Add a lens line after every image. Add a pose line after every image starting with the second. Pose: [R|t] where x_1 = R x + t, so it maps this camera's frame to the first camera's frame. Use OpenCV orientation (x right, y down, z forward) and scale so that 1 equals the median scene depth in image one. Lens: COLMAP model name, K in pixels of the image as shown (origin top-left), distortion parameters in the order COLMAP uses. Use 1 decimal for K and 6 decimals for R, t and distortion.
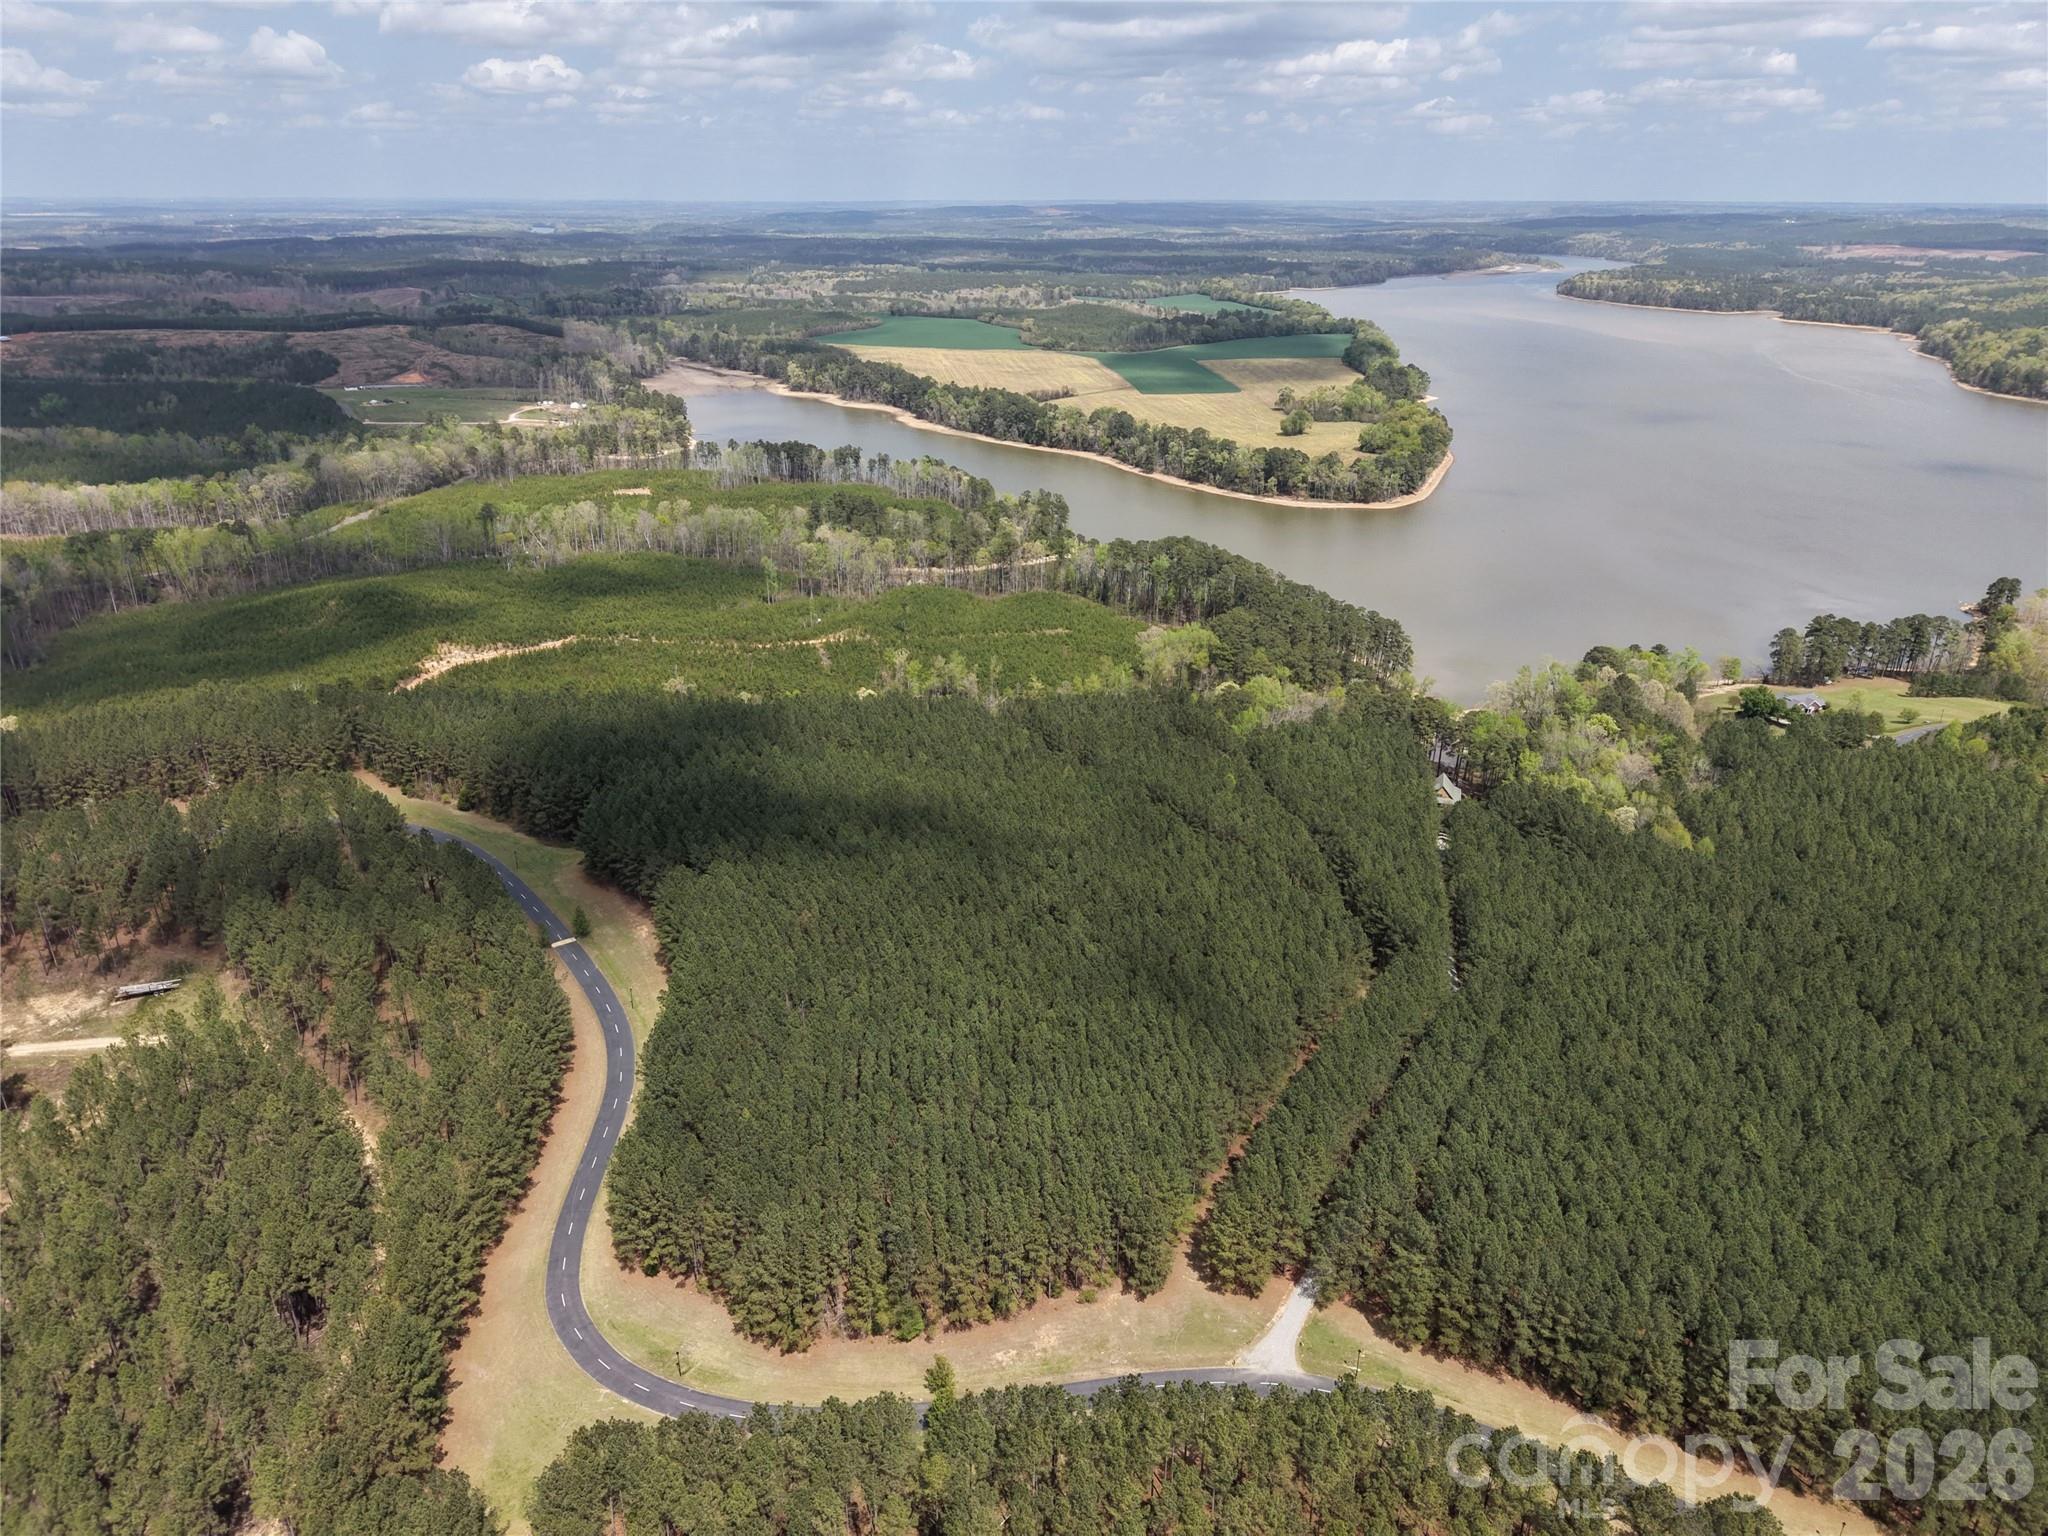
lens RADIAL K [[1396.6, 0, 1024.0], [0, 1396.6, 768.0], [0, 0, 1]] dist [0.060324, -0.082549]
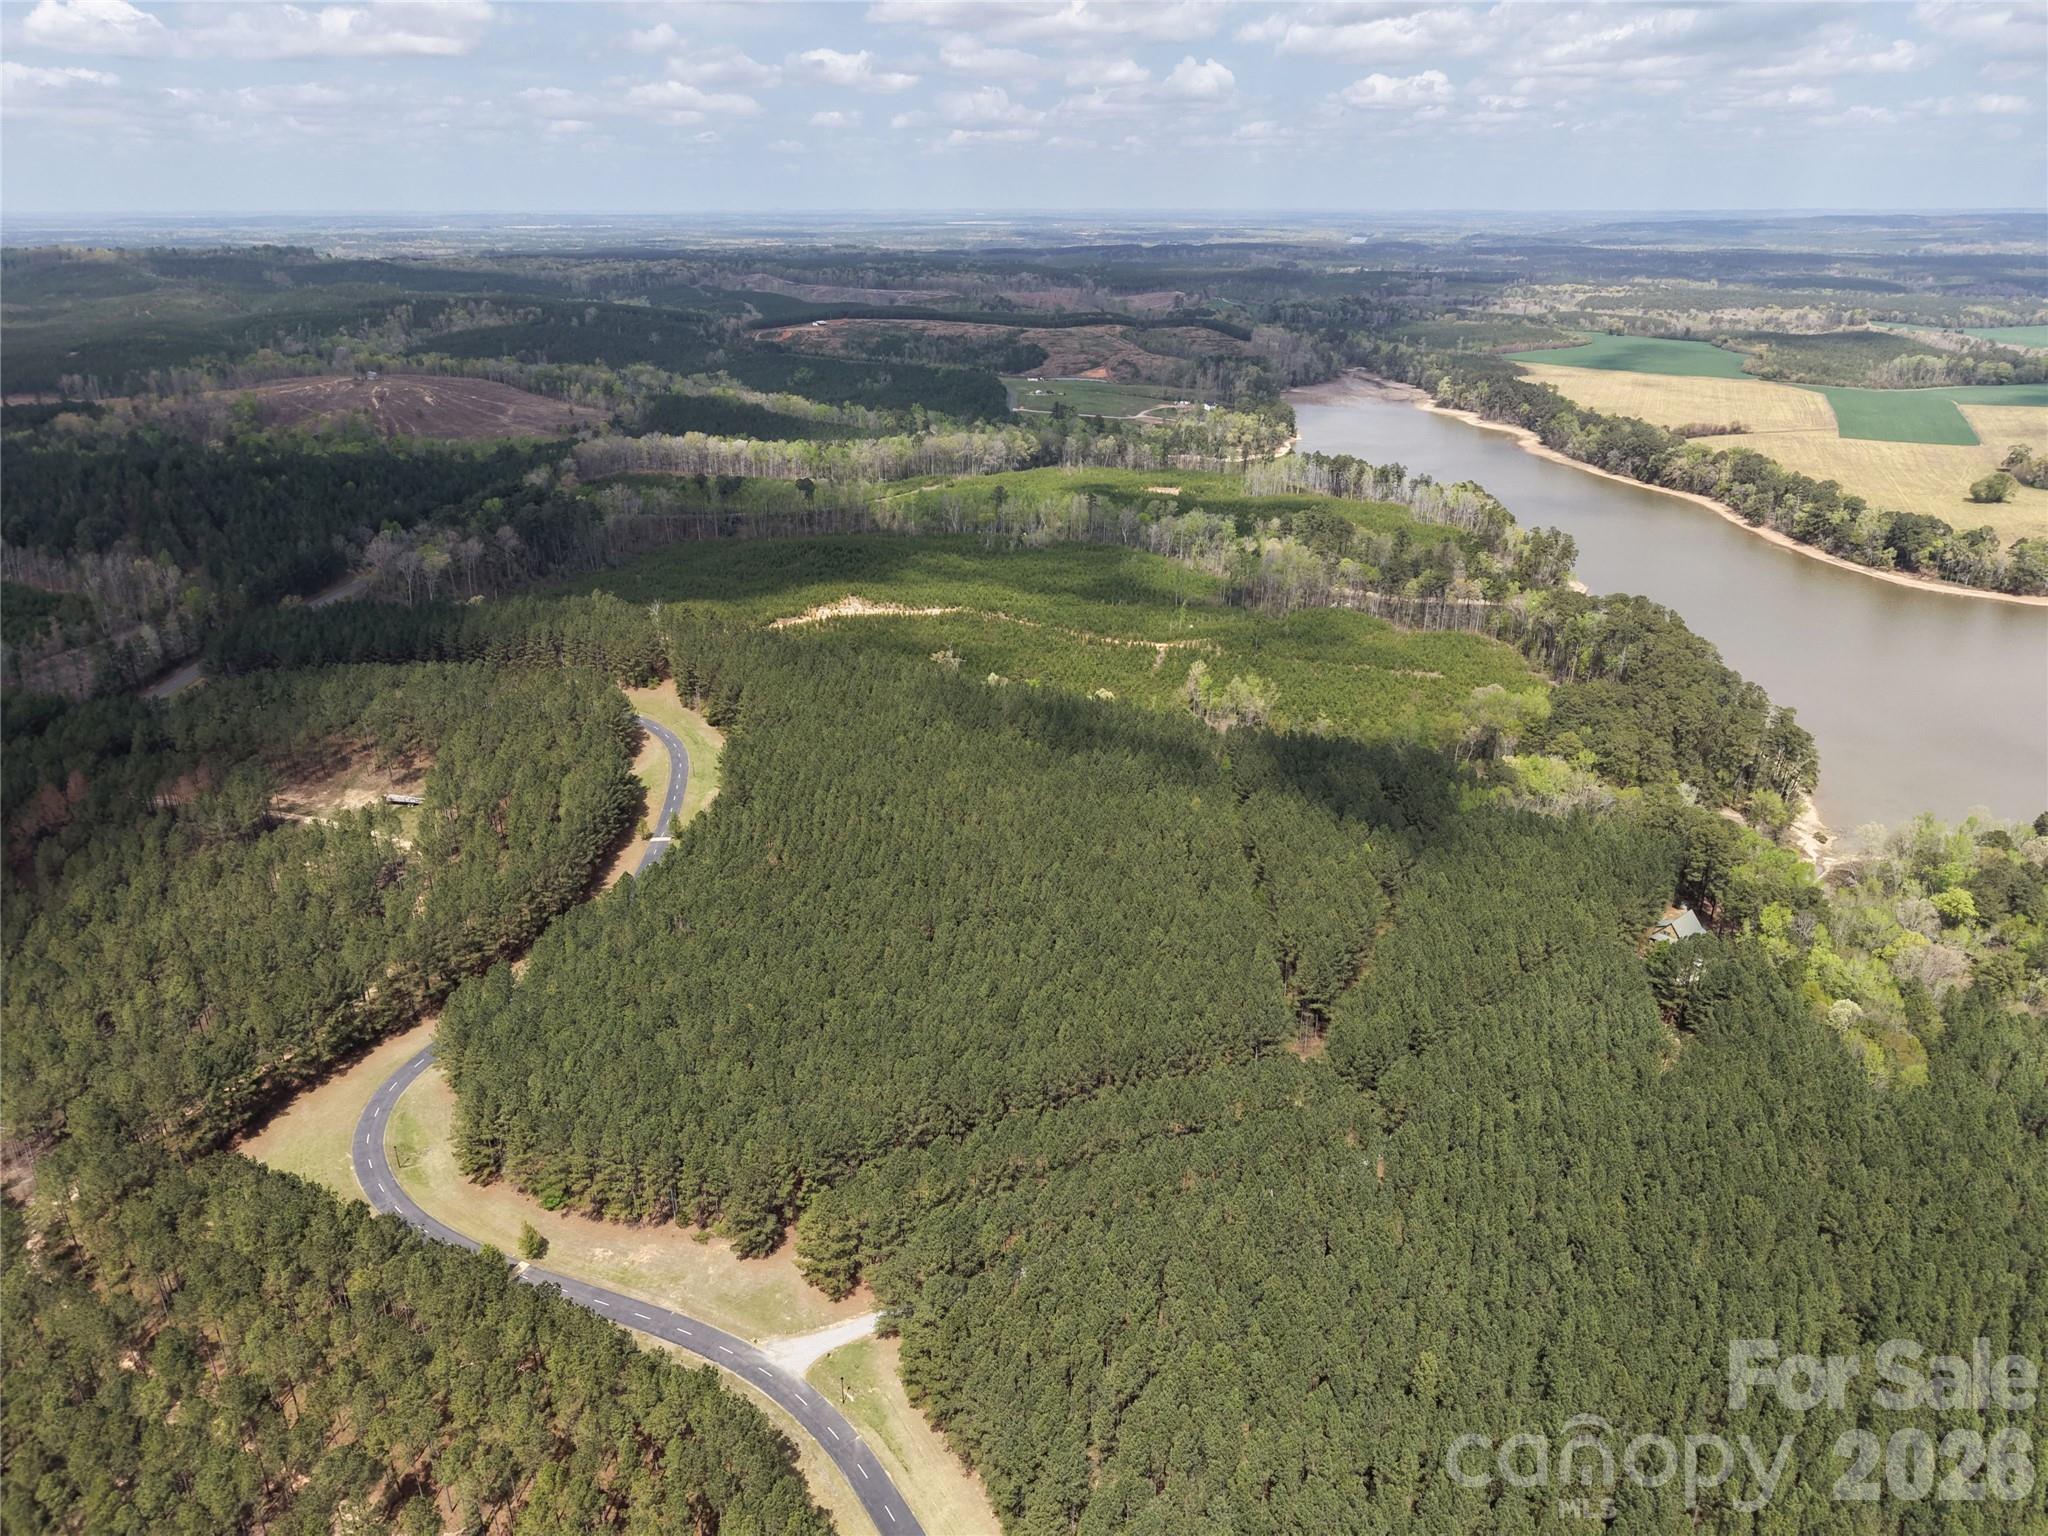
lens RADIAL K [[1407.5, 0, 988.6], [0, 1407.5, 767.6], [0, 0, 1]] dist [0.008760, -0.009654]
pose [[0.838832, 0.199131, -0.506663, 0.360437], [-0.202536, 0.978044, 0.049077, -0.035658], [0.505312, 0.061450, 0.860746, 0.087419]]
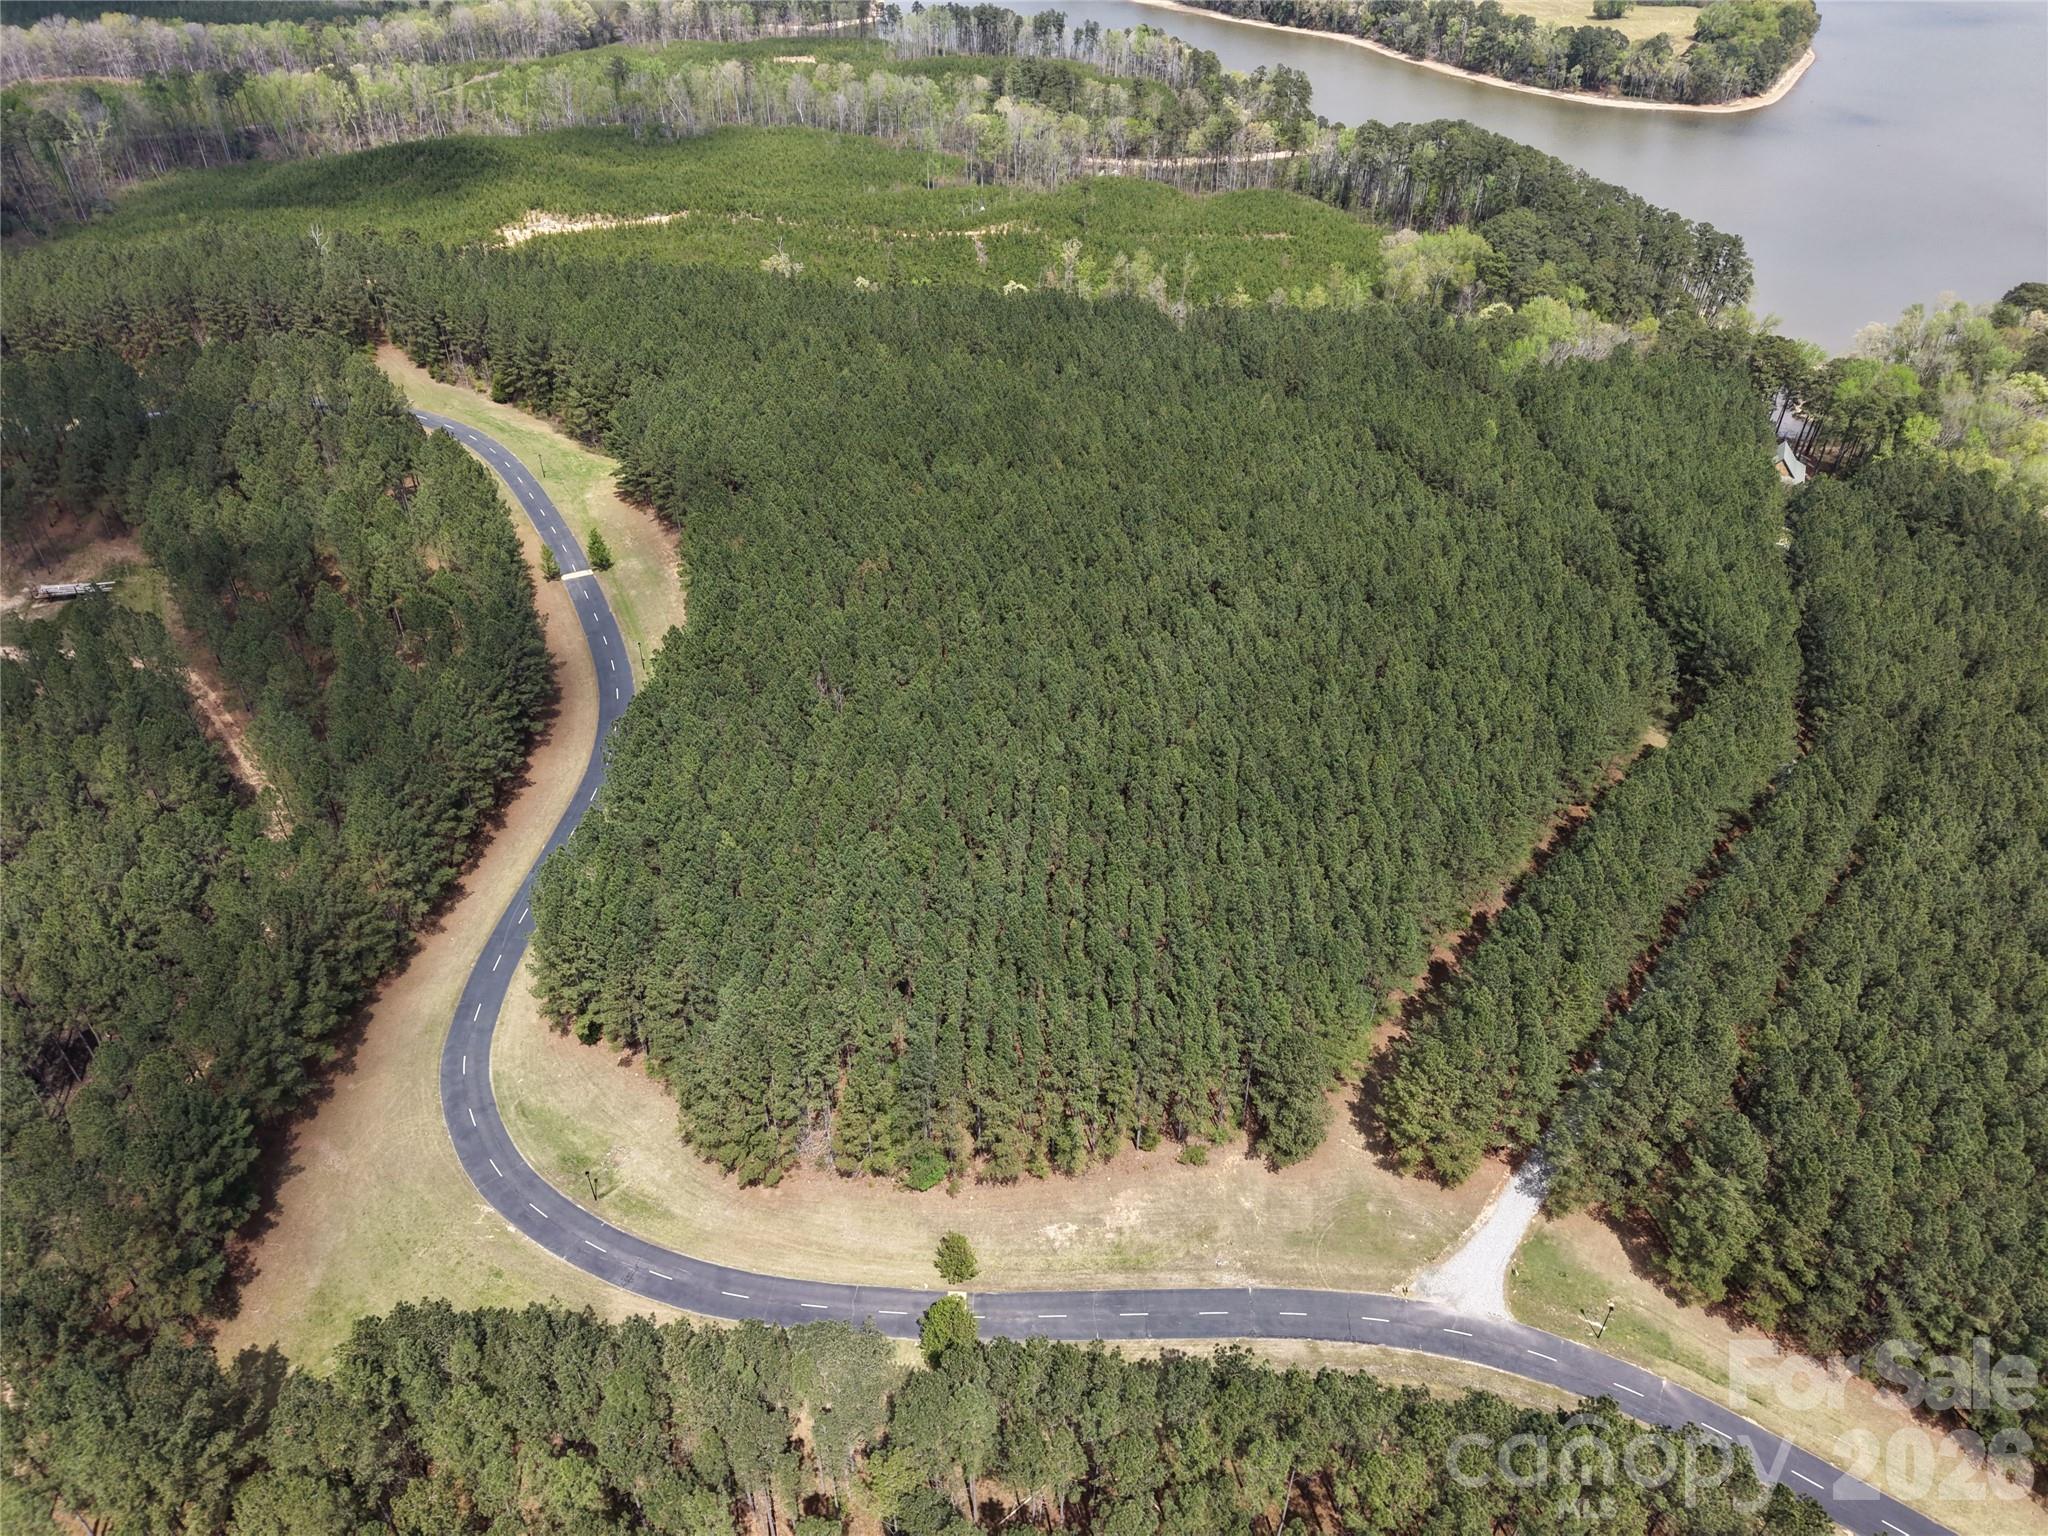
lens RADIAL K [[1396.6, 0, 1024.0], [0, 1396.6, 768.0], [0, 0, 1]] dist [0.060324, -0.082549]
pose [[0.987154, 0.095678, -0.127955, 0.017162], [-0.063764, 0.970247, 0.233570, 0.022654], [0.146495, -0.222410, 0.963884, 0.197739]]
